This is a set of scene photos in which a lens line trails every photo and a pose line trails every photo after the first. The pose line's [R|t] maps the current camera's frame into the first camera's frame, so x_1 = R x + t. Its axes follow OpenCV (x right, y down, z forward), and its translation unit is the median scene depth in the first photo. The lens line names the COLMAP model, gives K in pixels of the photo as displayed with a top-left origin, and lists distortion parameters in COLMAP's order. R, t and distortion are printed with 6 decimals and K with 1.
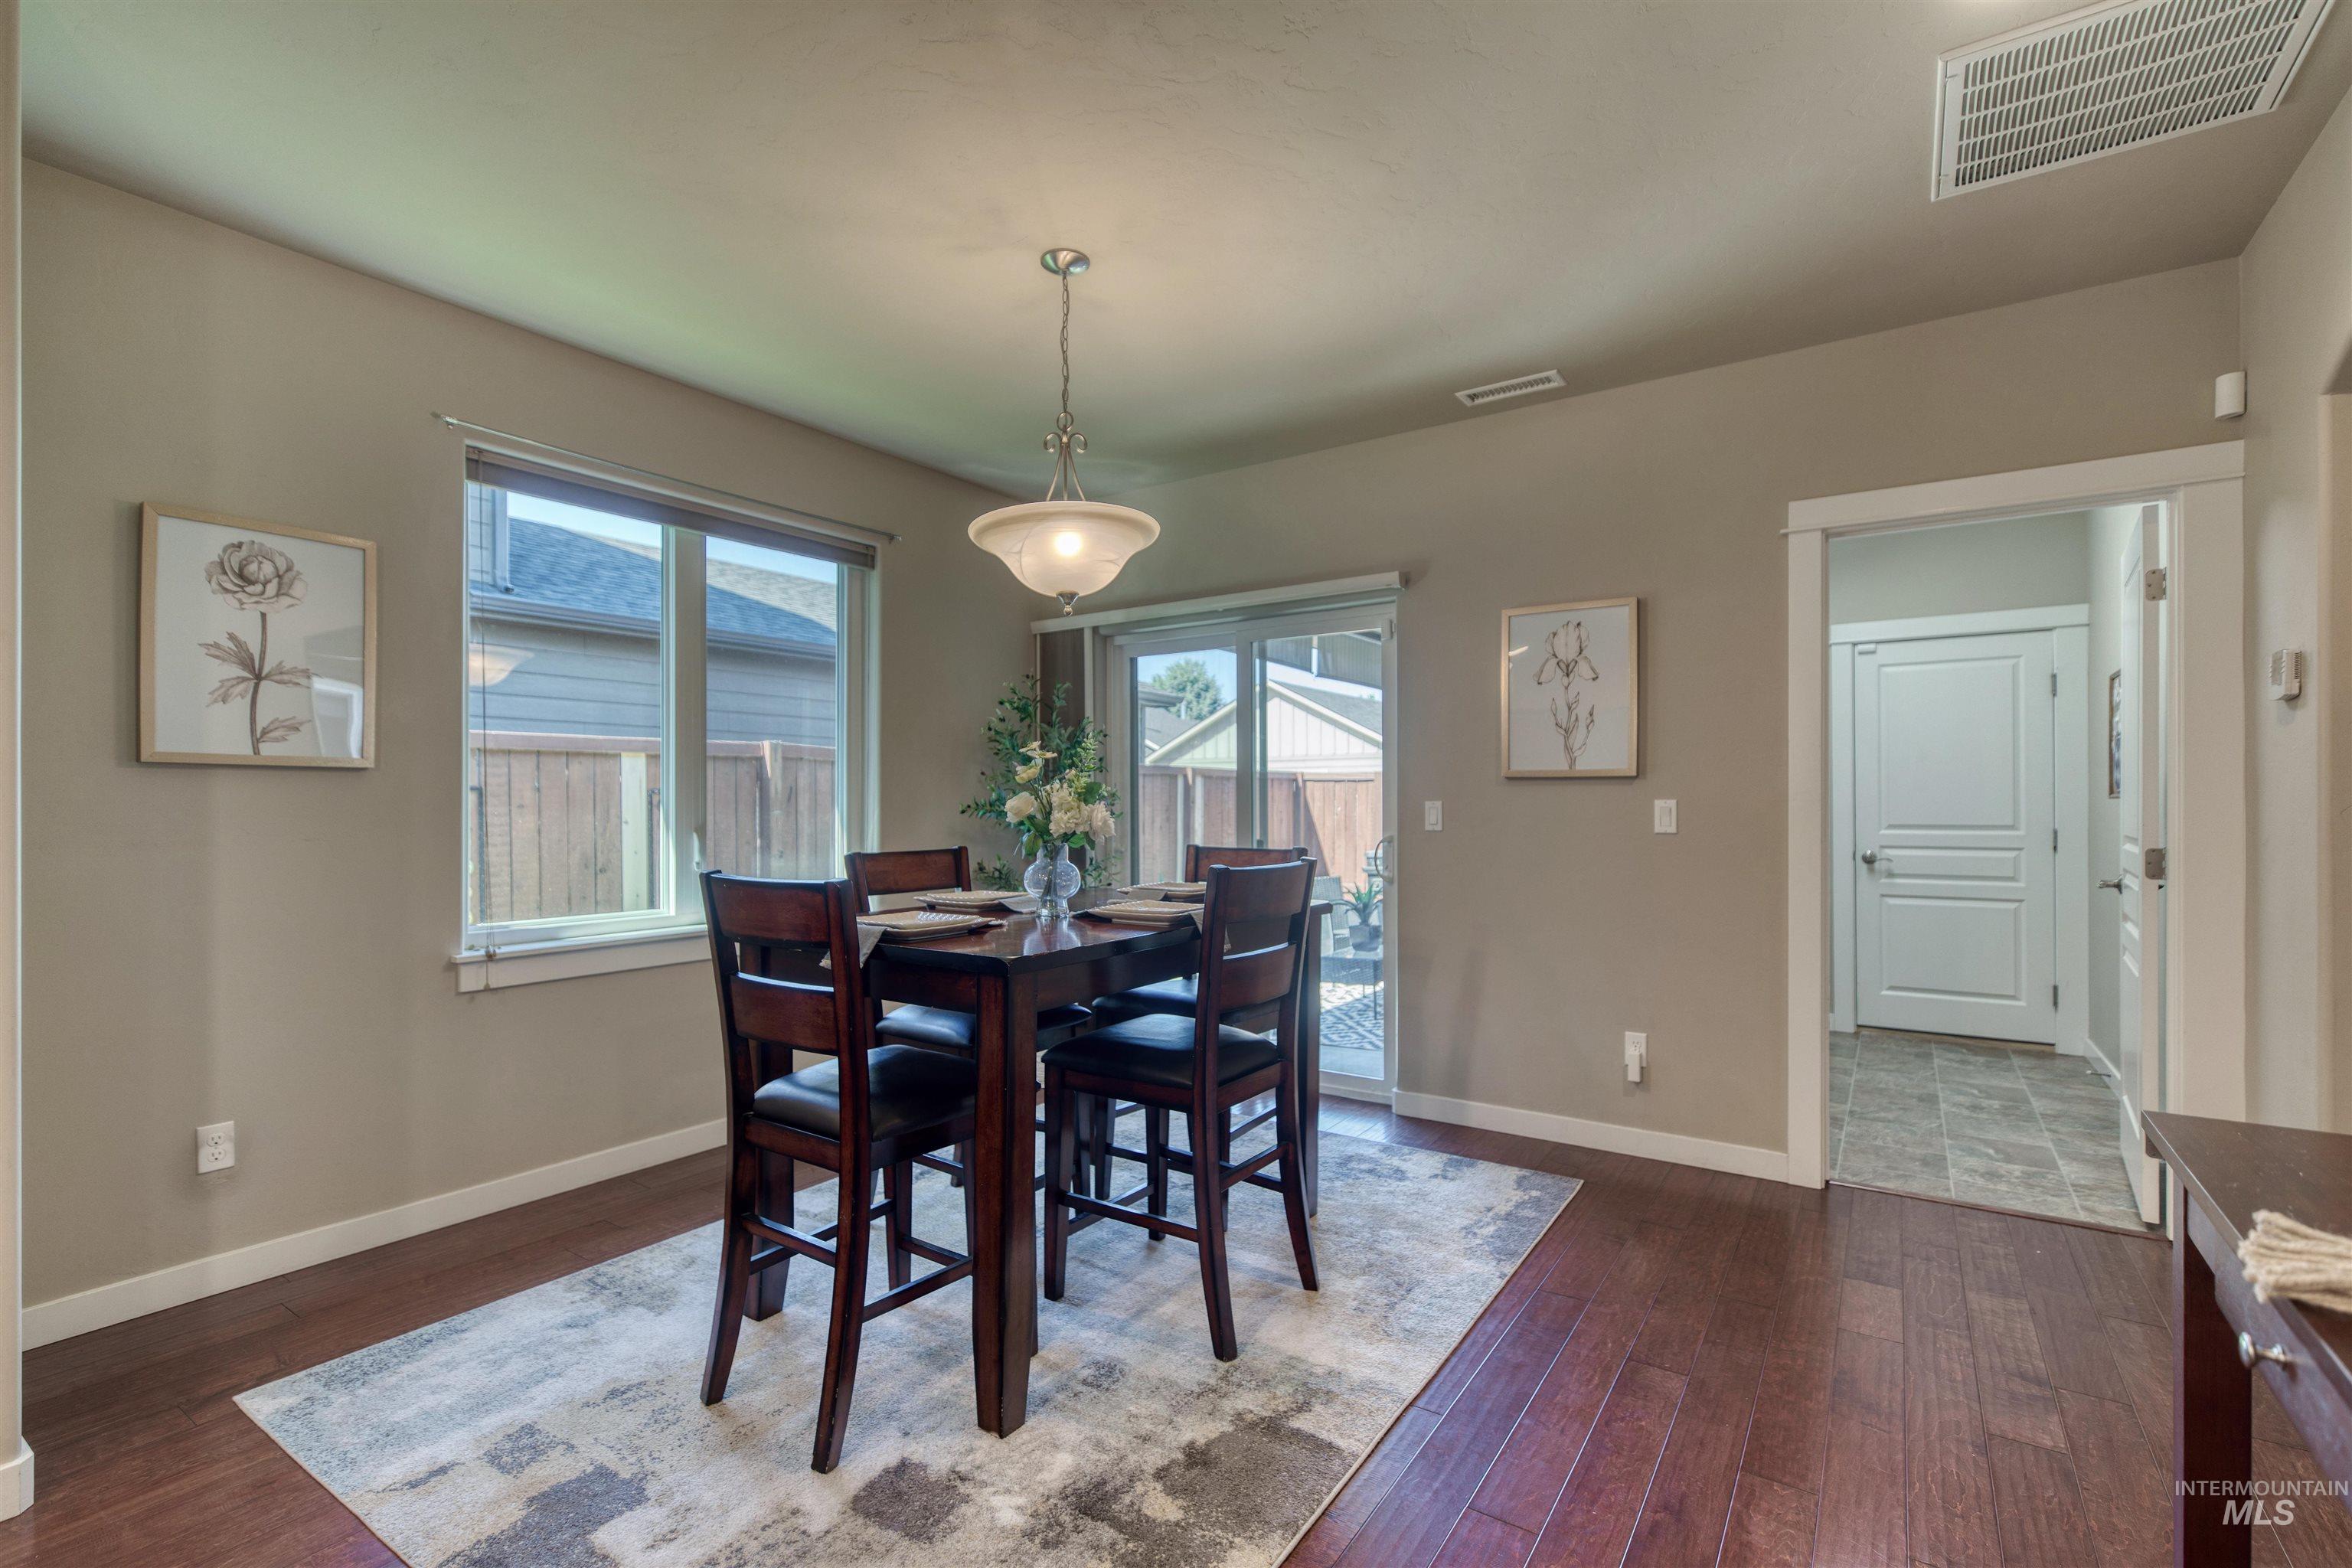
lens RADIAL K [[1066.0, 0, 1173.1], [0, 1066.0, 787.7], [0, 0, 1]] dist [0.002226, 0.000103]
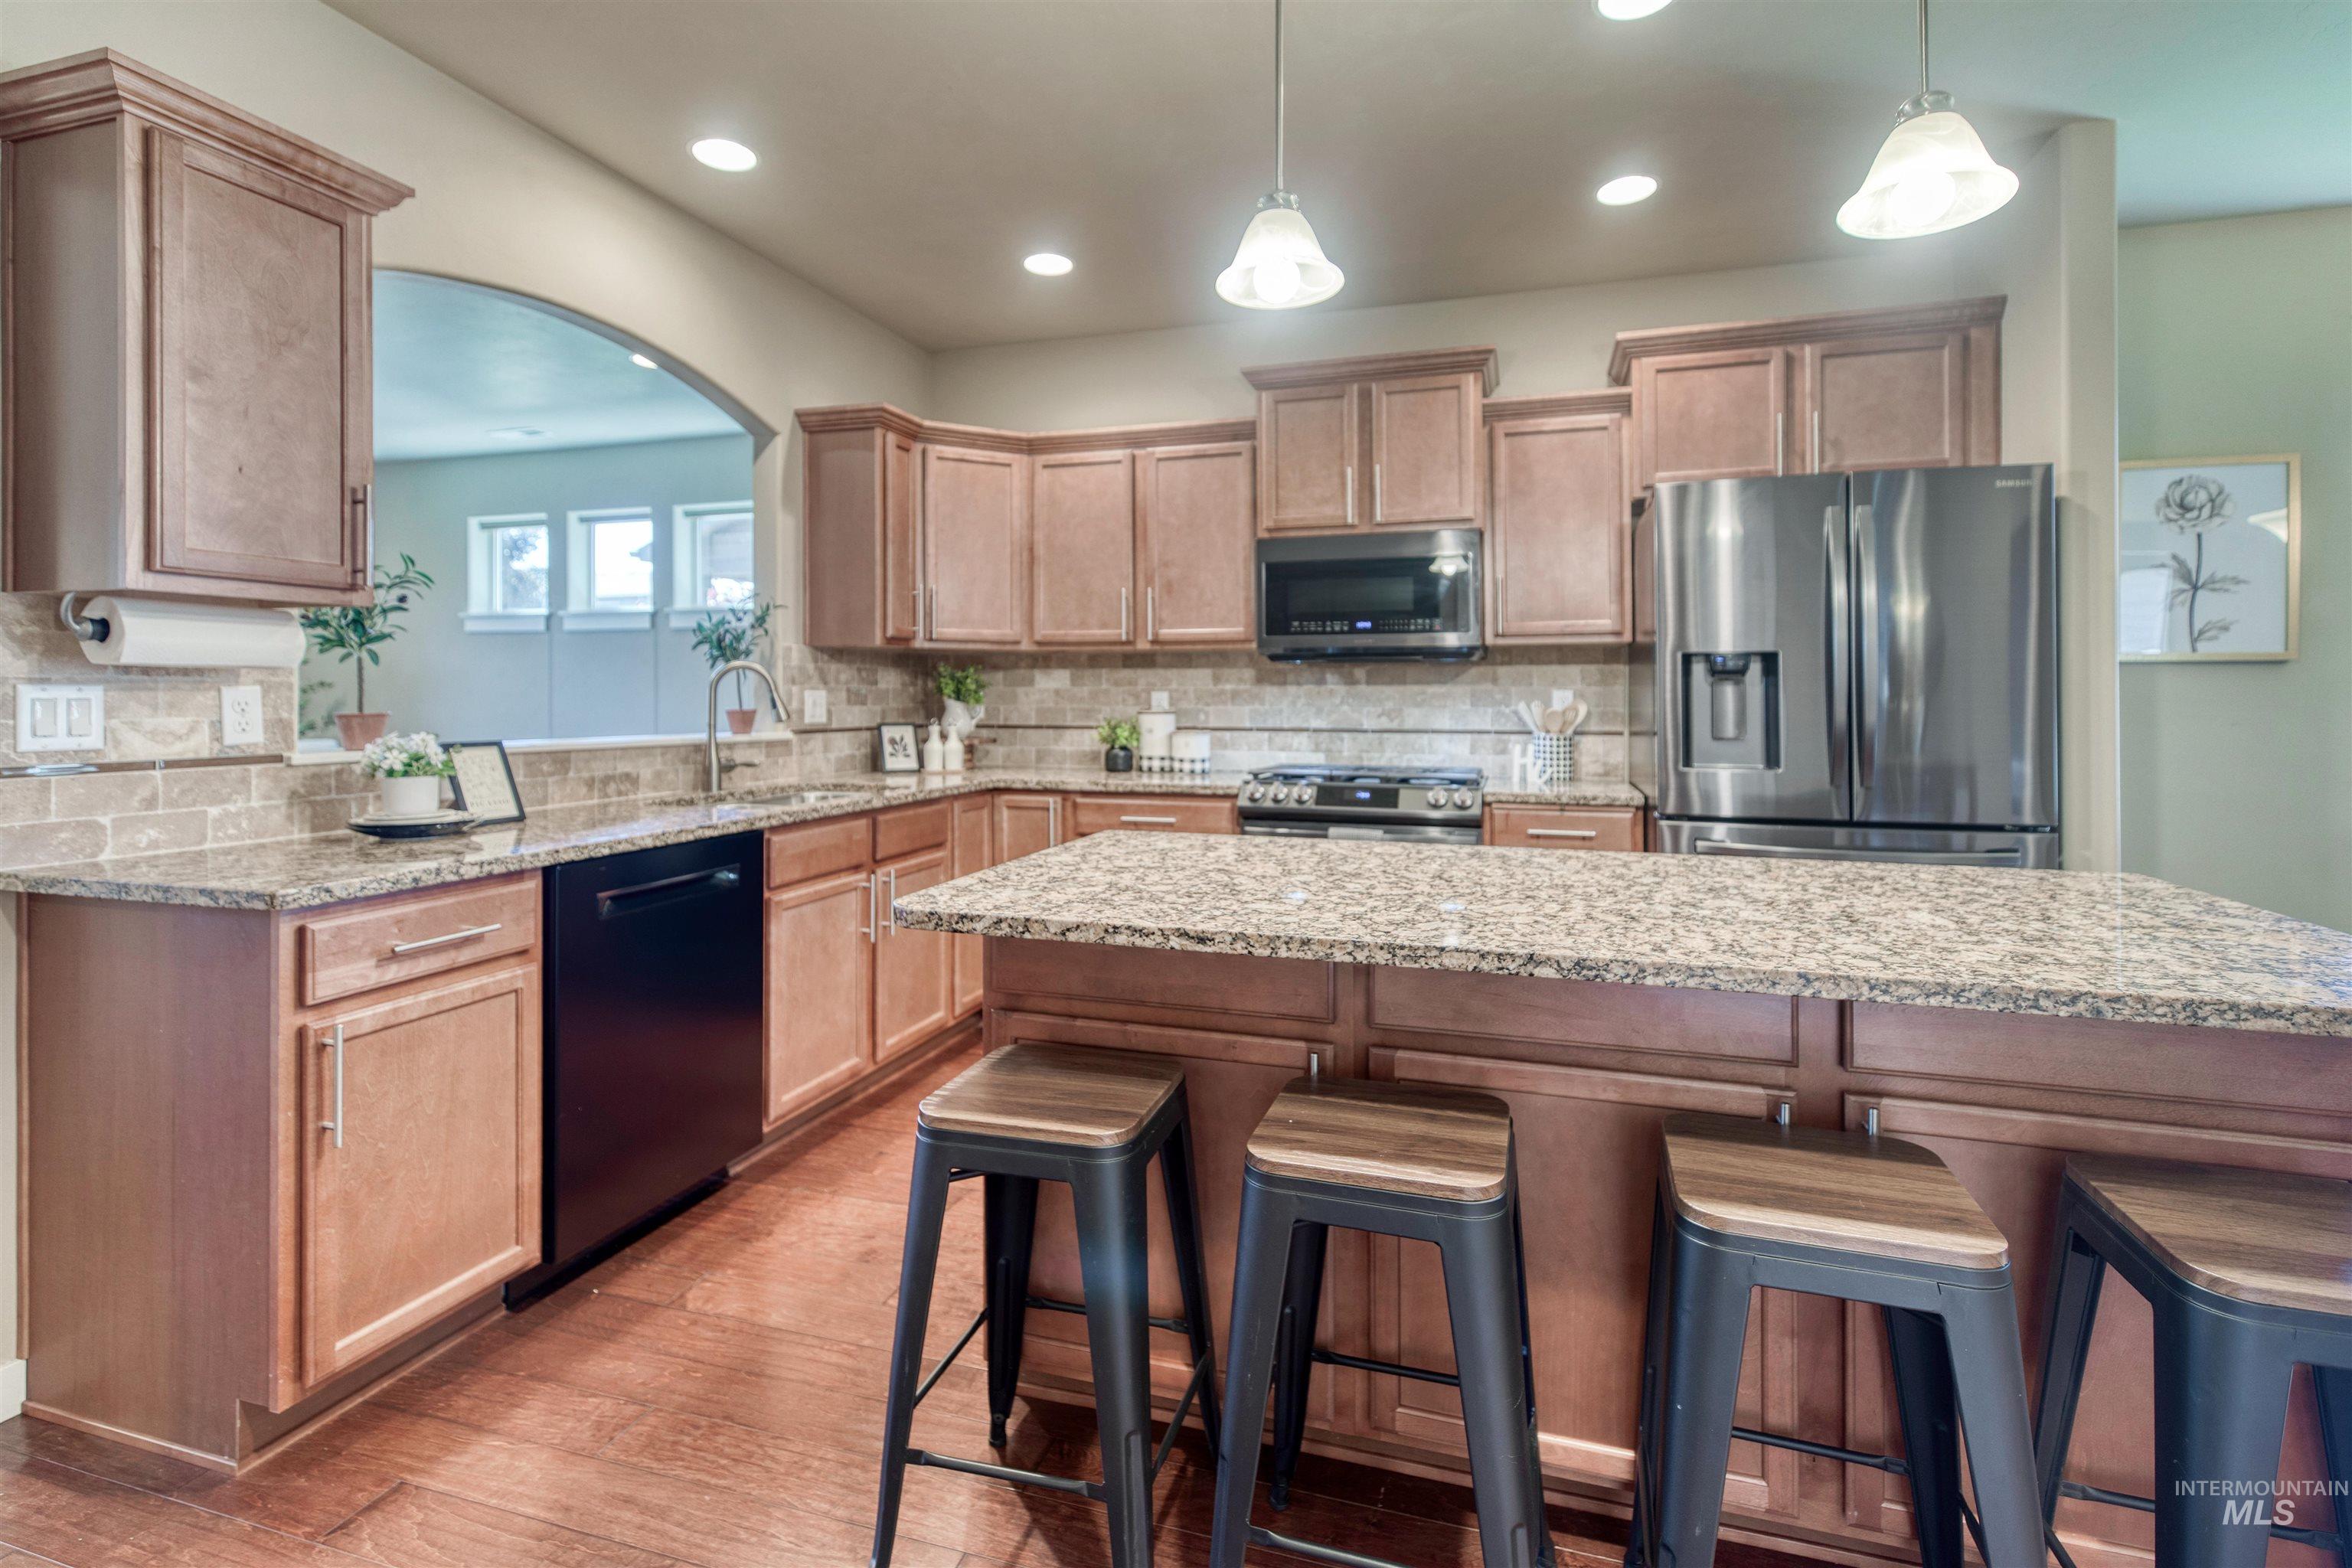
lens RADIAL K [[1066.0, 0, 1179.2], [0, 1066.0, 690.2], [0, 0, 1]] dist [0.002226, 0.000103]
pose [[0.293959, -0.003800, -0.955810, -0.030582], [0.011923, 0.999929, -0.000308, -0.000892], [0.955744, -0.011306, 0.293983, -0.321026]]
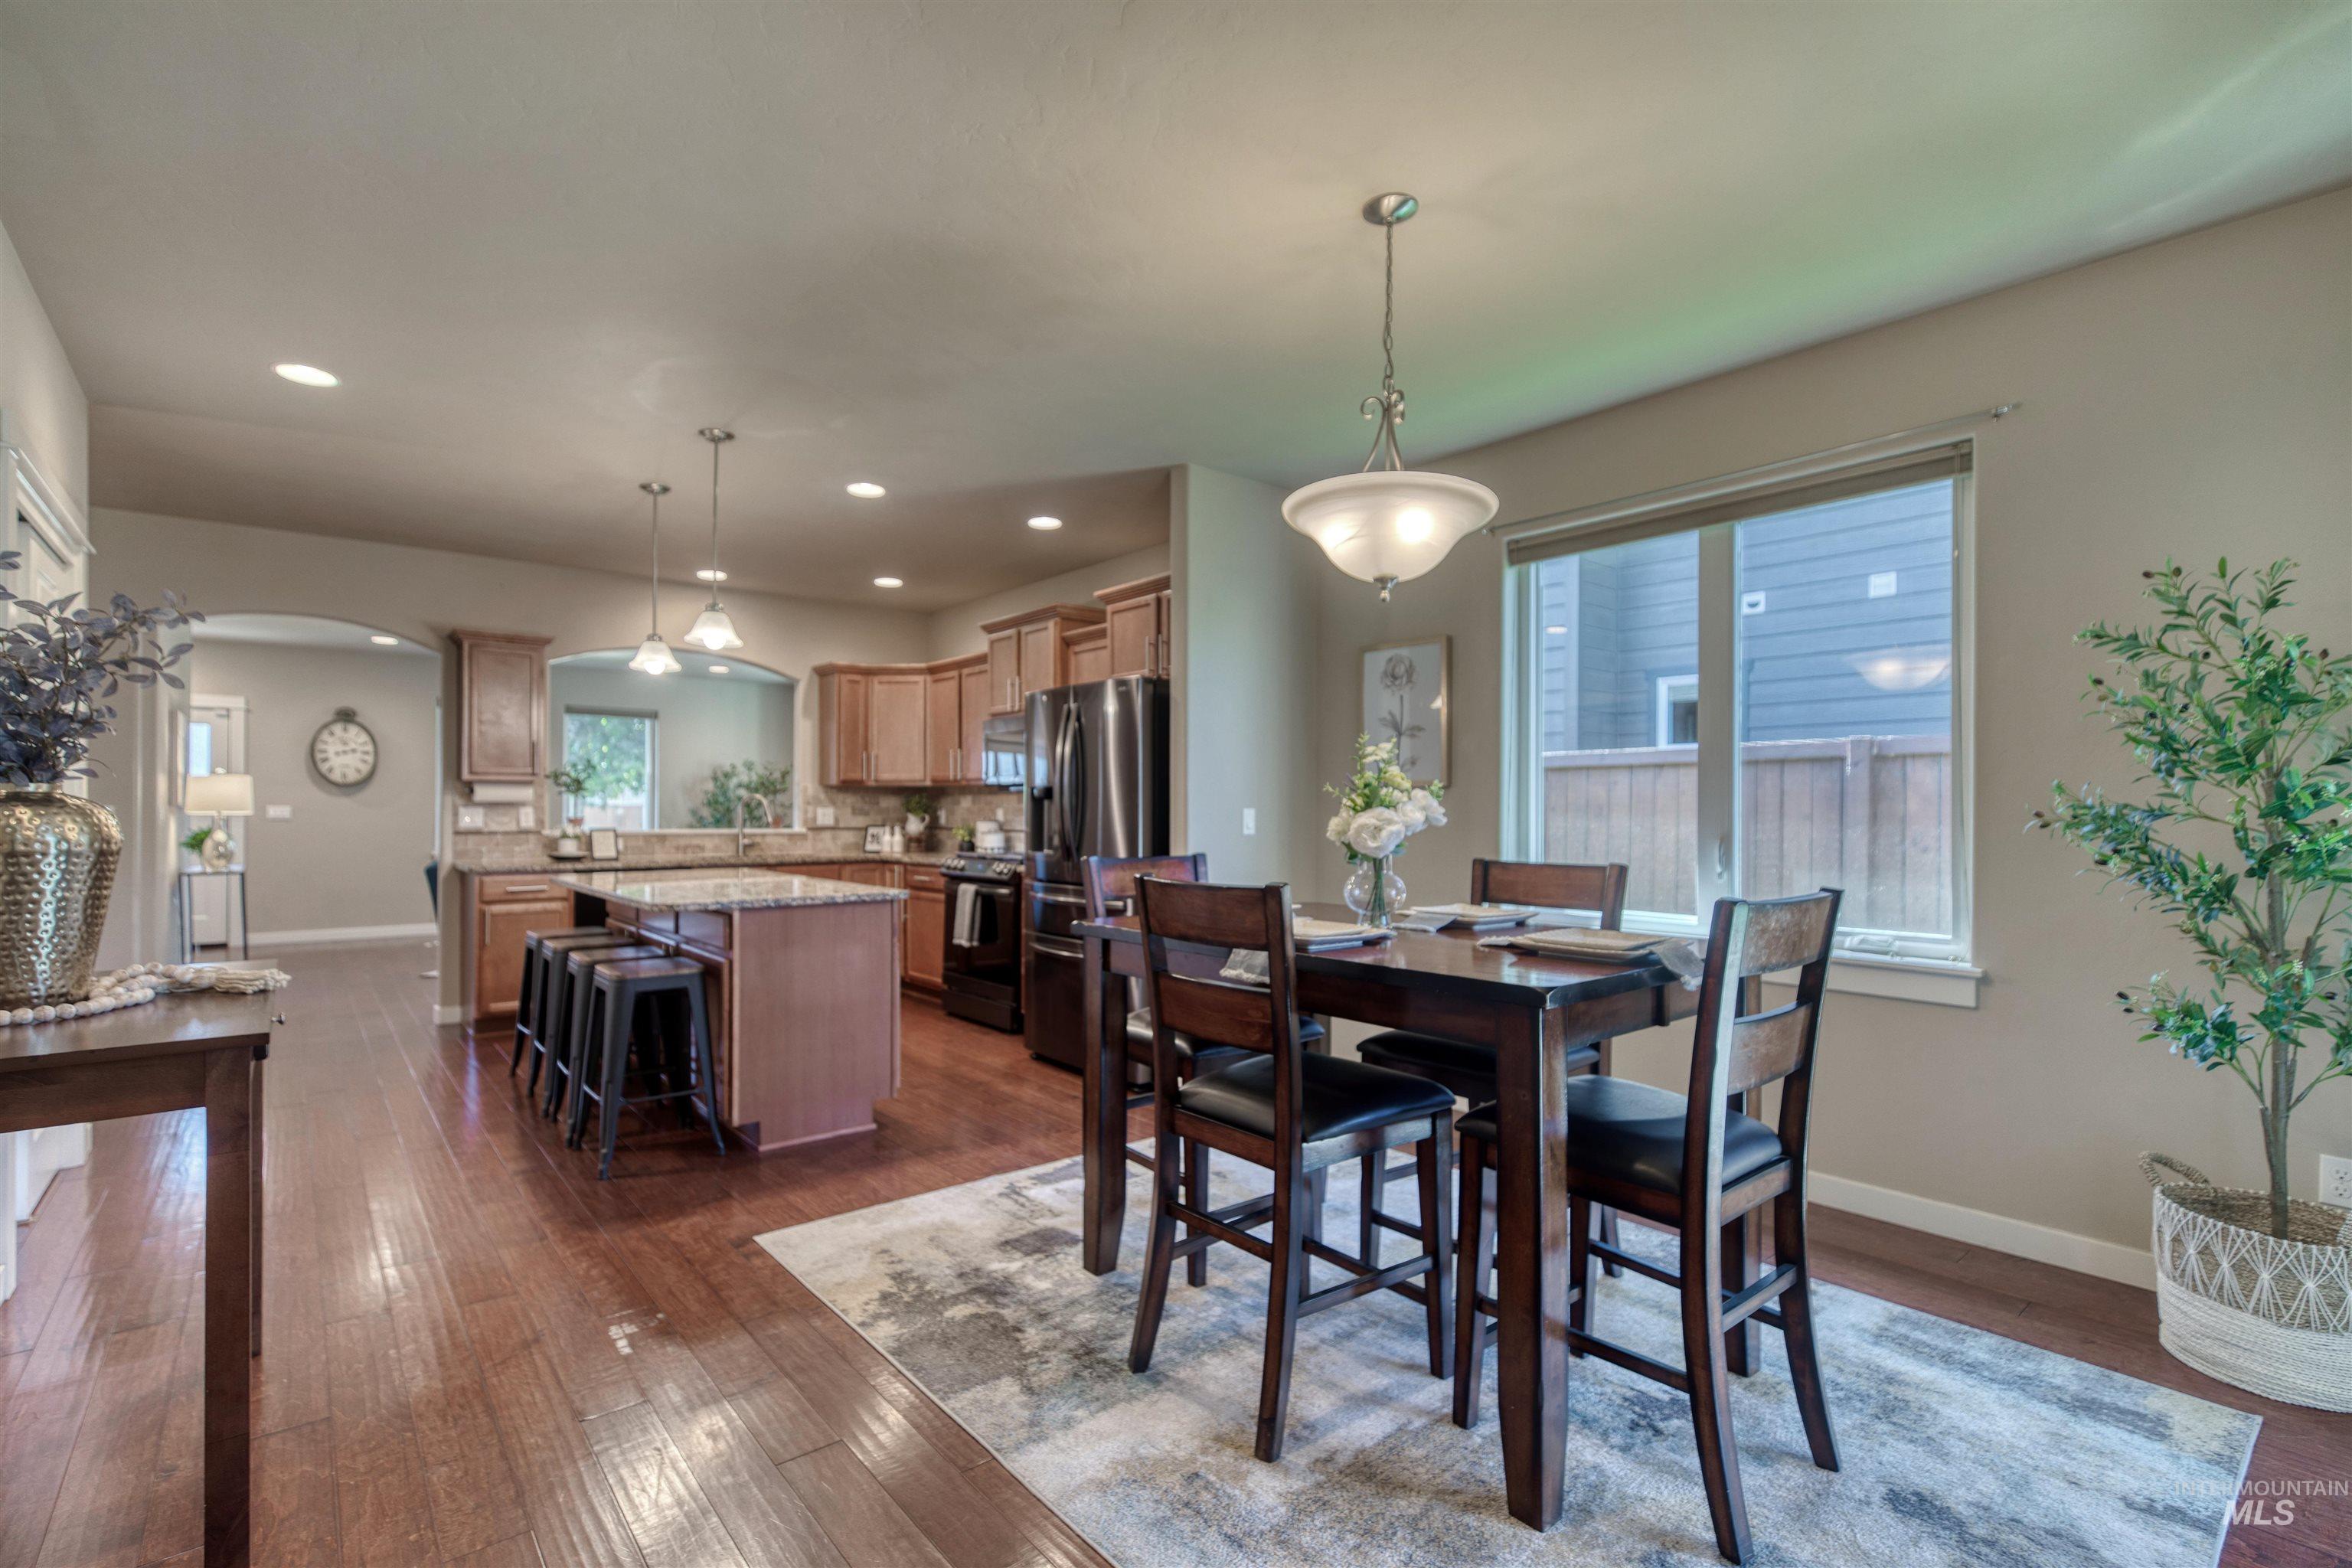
lens RADIAL K [[1066.0, 0, 1161.1], [0, 1066.0, 801.5], [0, 0, 1]] dist [0.002226, 0.000103]
pose [[-0.284251, -0.005336, -0.958735, 0.604920], [0.012308, 0.999882, -0.009215, 0.008359], [0.958671, -0.014420, -0.284152, 0.792426]]
